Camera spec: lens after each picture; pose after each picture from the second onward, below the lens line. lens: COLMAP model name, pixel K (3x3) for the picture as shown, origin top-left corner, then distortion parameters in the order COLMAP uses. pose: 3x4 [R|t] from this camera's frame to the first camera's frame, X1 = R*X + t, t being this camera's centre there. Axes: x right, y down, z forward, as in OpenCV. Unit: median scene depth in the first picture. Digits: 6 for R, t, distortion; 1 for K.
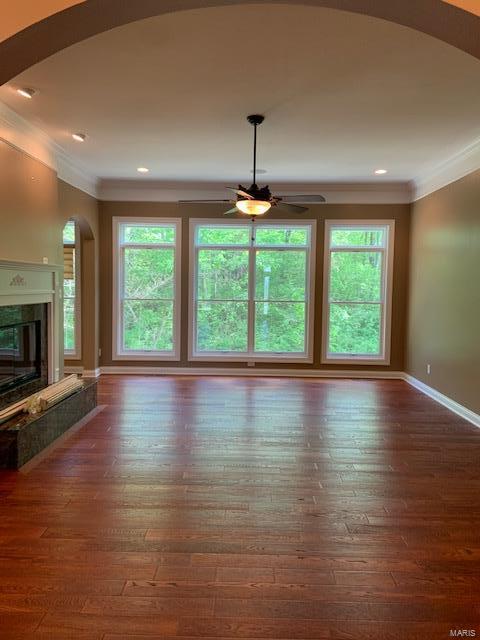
lens RADIAL K [[486.2, 0, 238.2], [0, 486.2, 304.7], [0, 0, 1]] dist [0.095295, -0.104297]
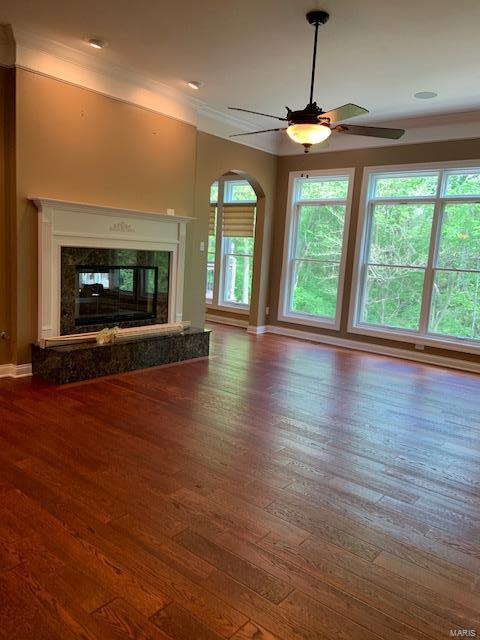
lens RADIAL K [[486.2, 0, 270.3], [0, 486.2, 311.9], [0, 0, 1]] dist [0.095295, -0.104297]
pose [[0.778786, 0.108748, -0.617792, 0.336450], [-0.075129, 0.993939, 0.080252, 0.018458], [0.622775, -0.016085, 0.782236, 0.218906]]
